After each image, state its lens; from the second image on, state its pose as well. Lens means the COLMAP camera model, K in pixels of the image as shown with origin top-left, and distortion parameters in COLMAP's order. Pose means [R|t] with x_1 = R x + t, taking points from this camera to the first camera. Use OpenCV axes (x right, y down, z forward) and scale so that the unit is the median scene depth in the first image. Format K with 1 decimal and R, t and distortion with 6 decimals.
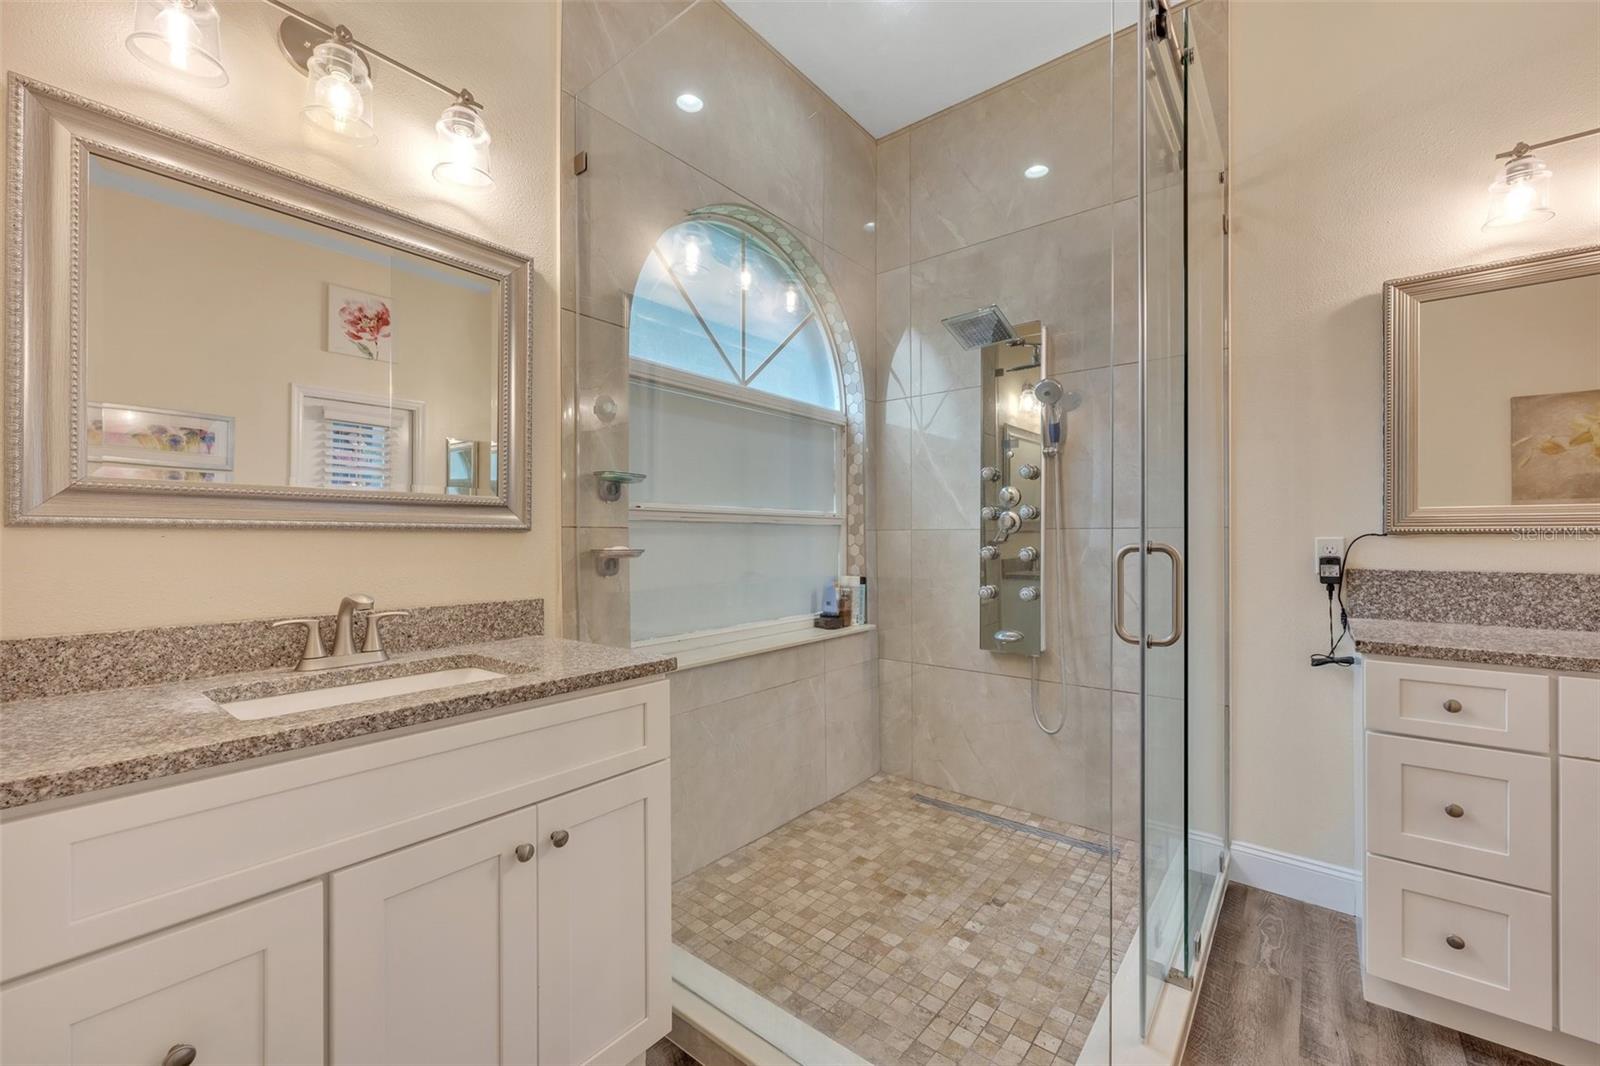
lens RADIAL K [[641.4, 0, 799.4], [0, 641.4, 535.9], [0, 0, 1]] dist [-0.000319, 0.000193]
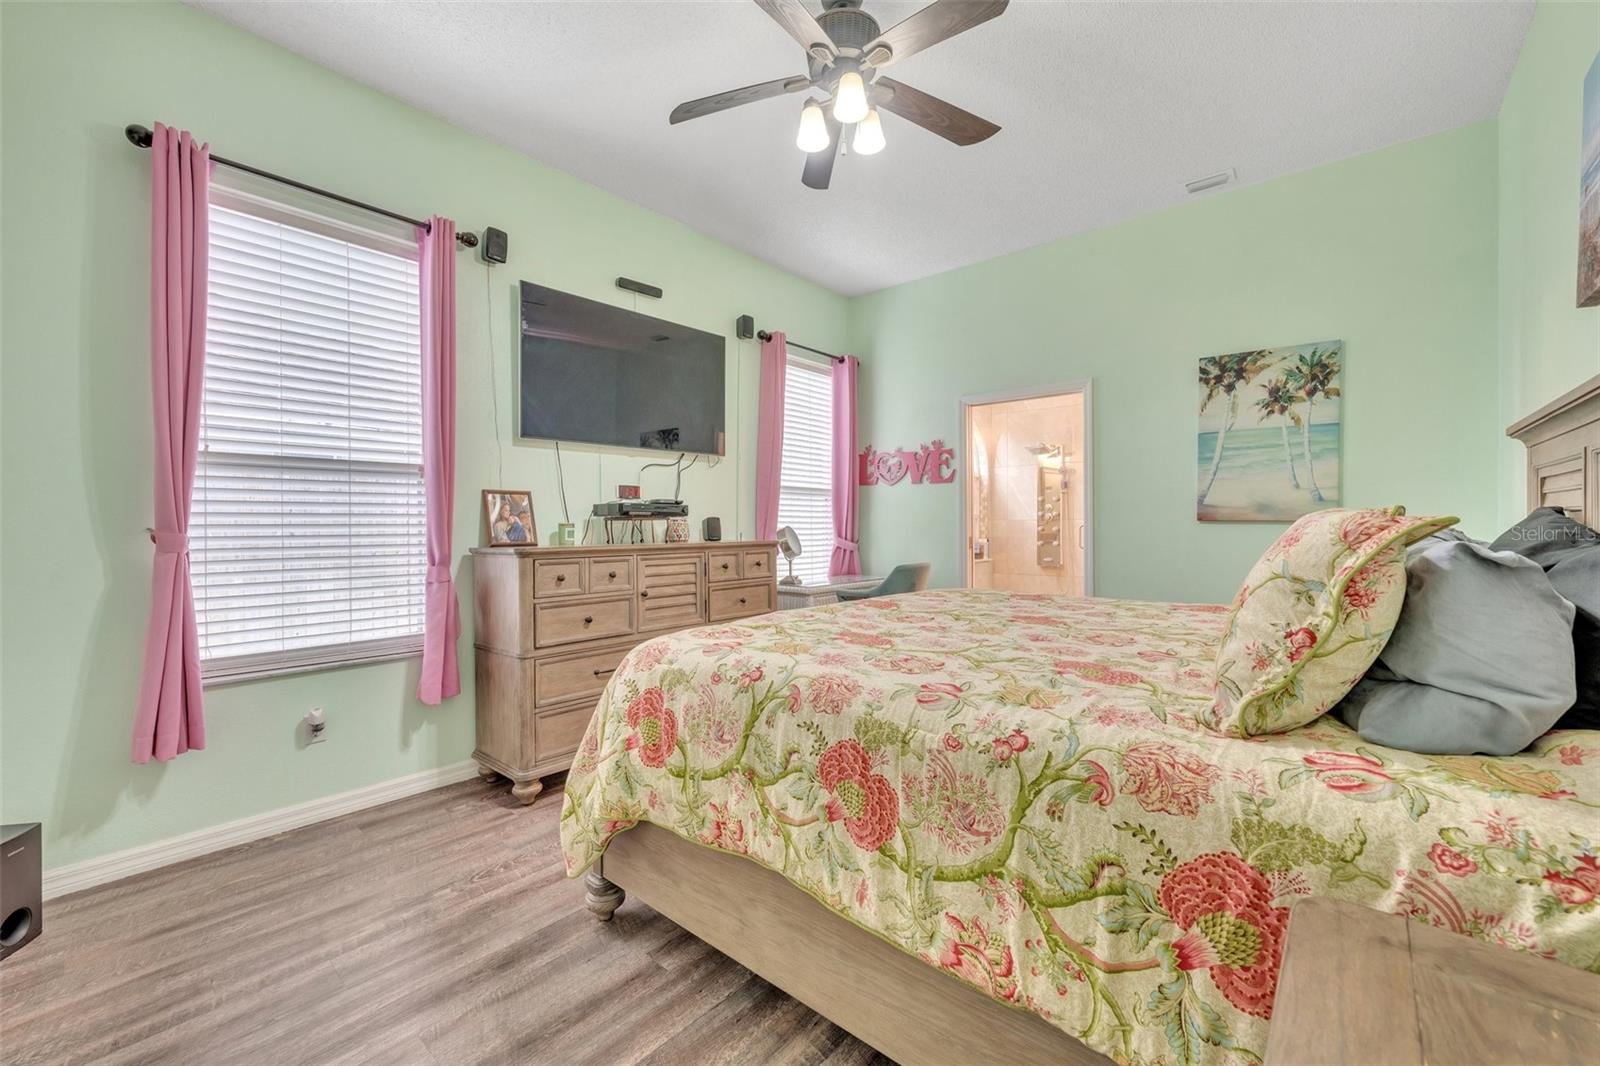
lens RADIAL K [[641.4, 0, 789.1], [0, 641.4, 520.7], [0, 0, 1]] dist [-0.000319, 0.000193]
pose [[0.999102, -0.001359, -0.042359, -0.871324], [0.001268, 0.999997, -0.002166, -0.003994], [0.042362, 0.002110, 0.999100, -2.339736]]
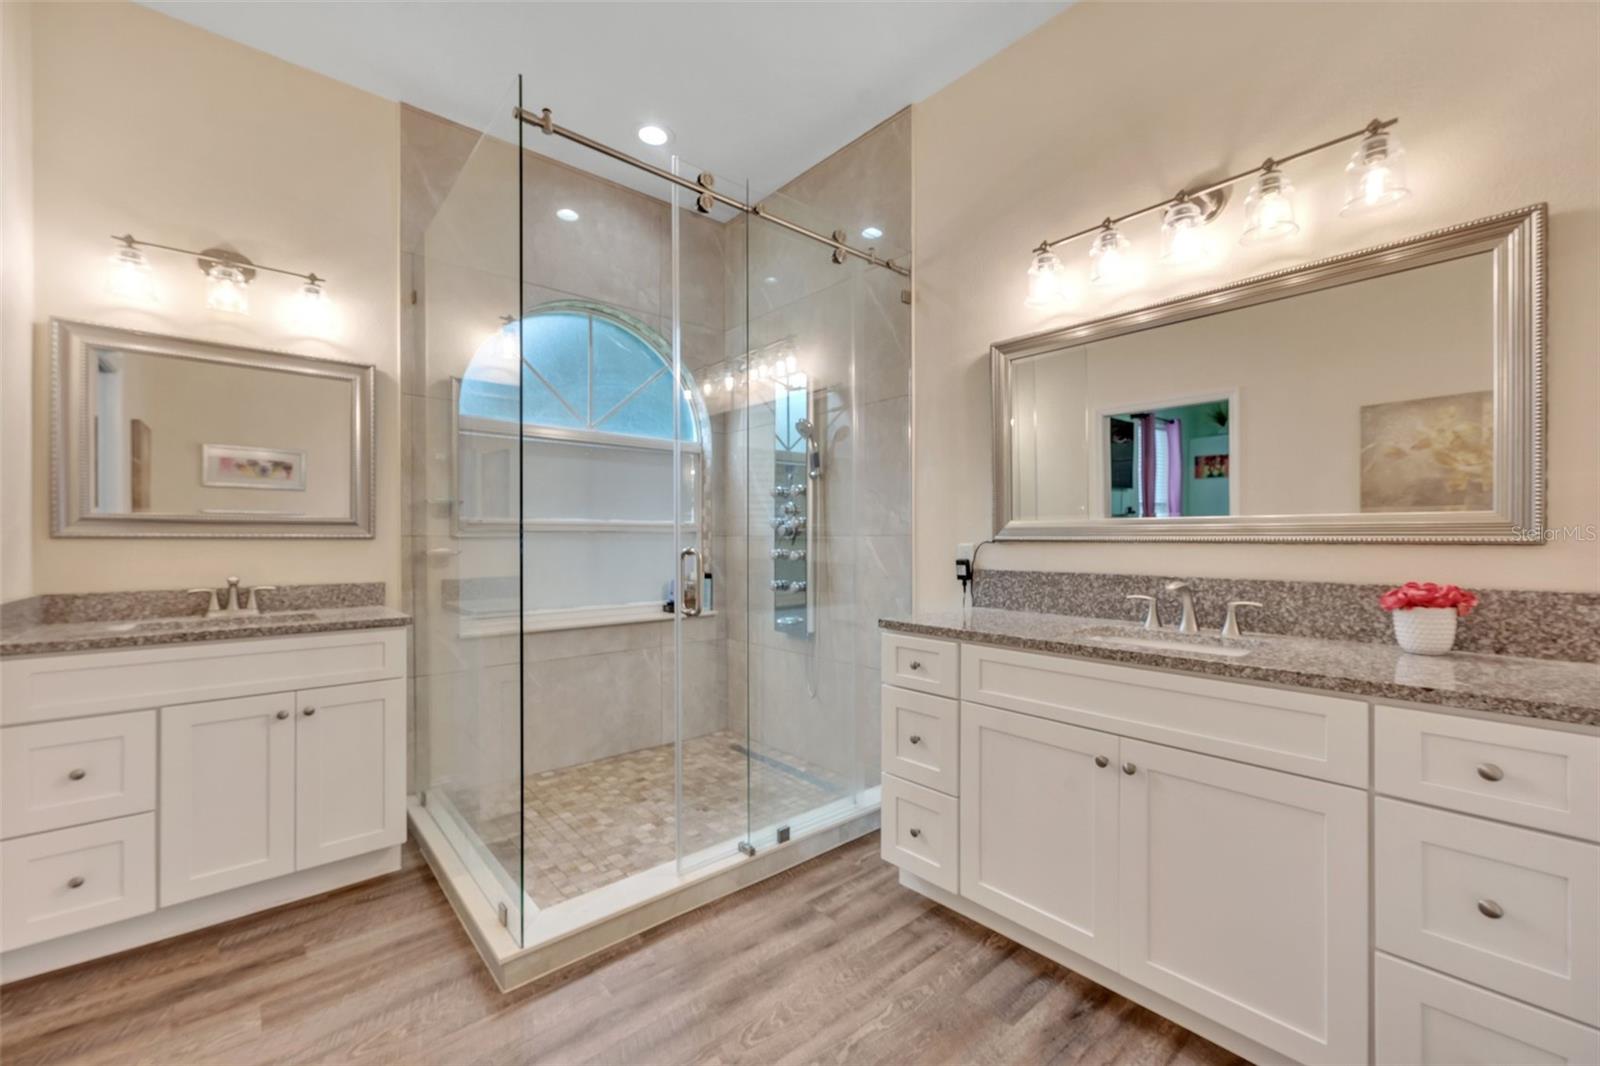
lens RADIAL K [[641.4, 0, 816.6], [0, 641.4, 539.6], [0, 0, 1]] dist [-0.000319, 0.000193]
pose [[0.986280, 0.001921, -0.165067, 0.801095], [-0.001185, 0.999989, 0.004556, -0.012577], [0.165074, -0.004298, 0.986272, -0.324954]]
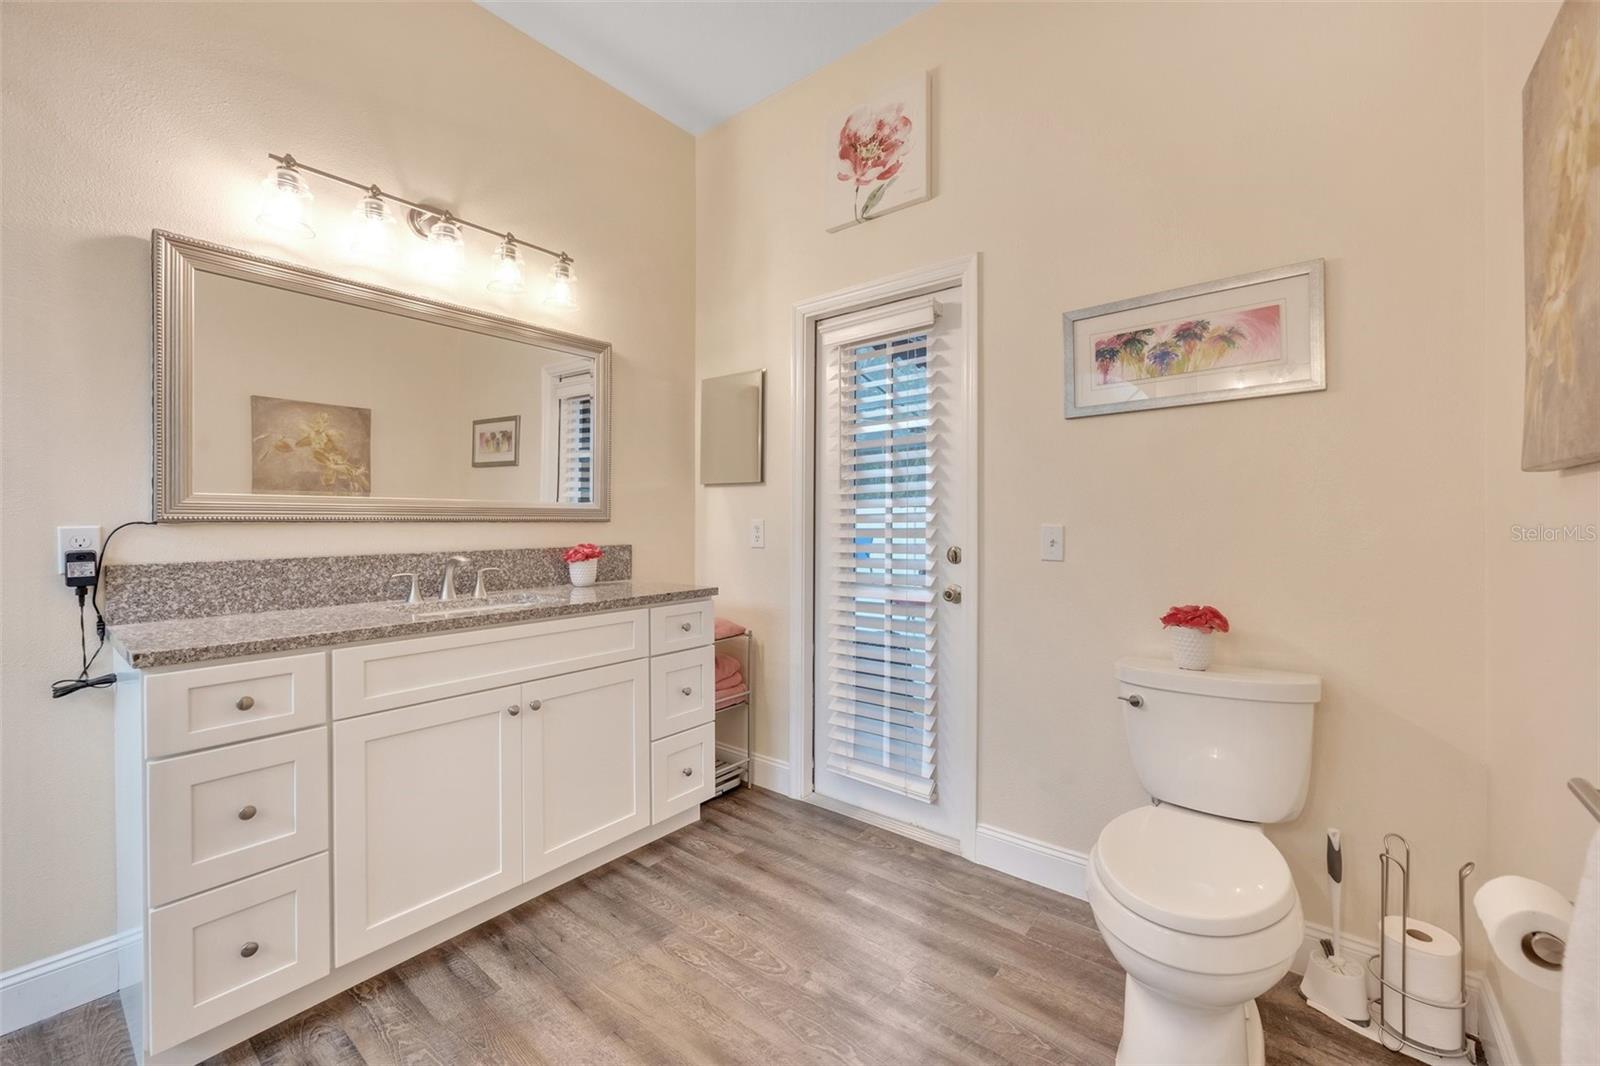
lens RADIAL K [[641.4, 0, 807.3], [0, 641.4, 523.6], [0, 0, 1]] dist [-0.000319, 0.000193]
pose [[-0.003000, -0.001732, 0.999994, 0.051018], [0.002538, 0.999995, 0.001739, -0.000429], [-0.999992, 0.002544, -0.002996, 0.130247]]
